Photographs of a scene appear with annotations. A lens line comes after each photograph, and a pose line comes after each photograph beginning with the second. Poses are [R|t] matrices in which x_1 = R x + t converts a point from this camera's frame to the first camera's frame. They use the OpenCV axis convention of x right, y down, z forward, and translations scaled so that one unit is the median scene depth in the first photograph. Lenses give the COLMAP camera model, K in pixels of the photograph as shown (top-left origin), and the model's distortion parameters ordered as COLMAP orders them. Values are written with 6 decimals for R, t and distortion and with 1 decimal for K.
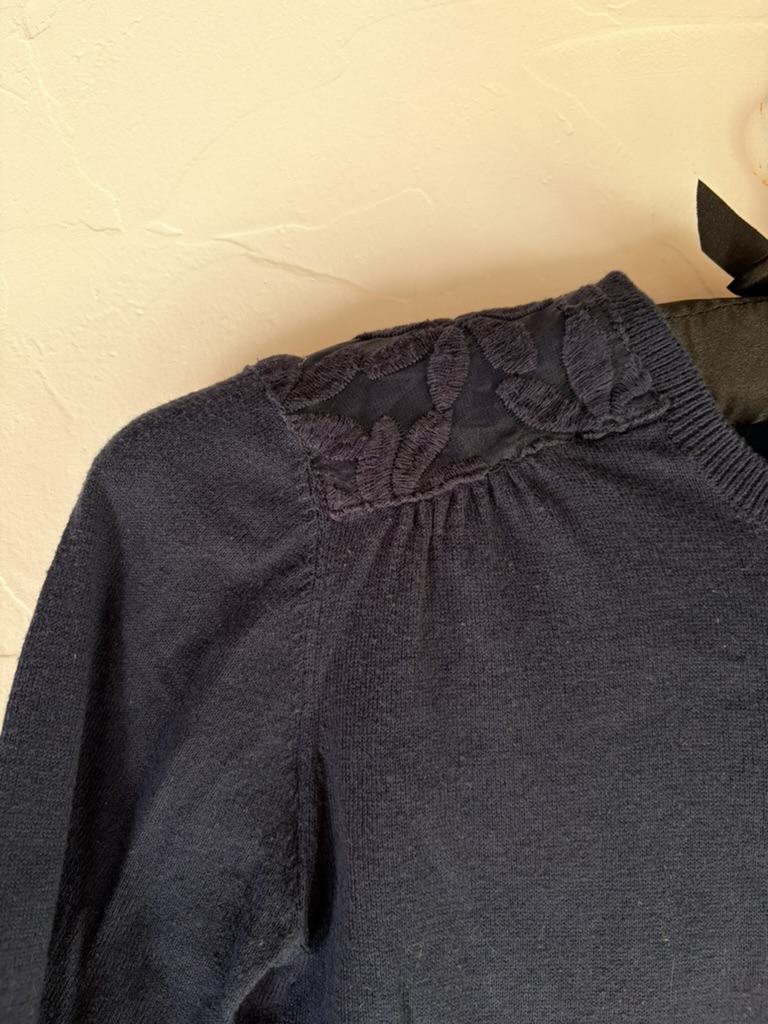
lens RADIAL K [[756.4, 0, 390.2], [0, 756.4, 515.5], [0, 0, 1]] dist [-0.010414, 0.014473]
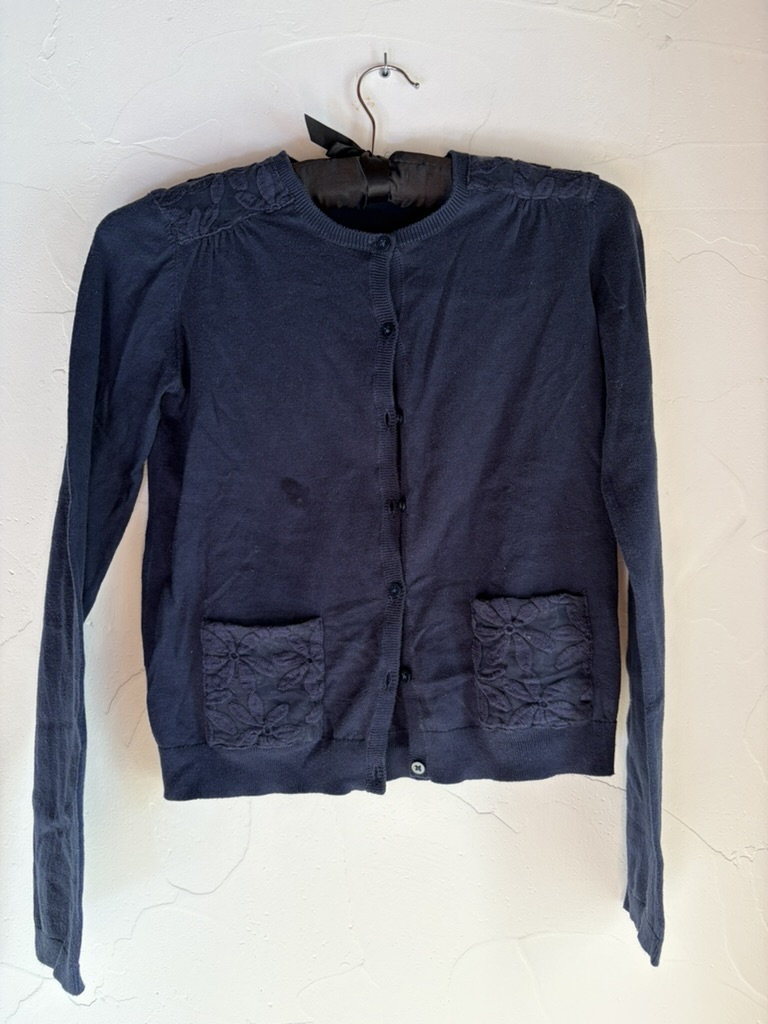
lens RADIAL K [[756.4, 0, 376.2], [0, 756.4, 510.7], [0, 0, 1]] dist [-0.010414, 0.014473]
pose [[0.998304, -0.056537, 0.013875, 0.581277], [0.054301, 0.990269, 0.128136, 0.690929], [-0.020984, -0.127166, 0.991659, -2.047374]]
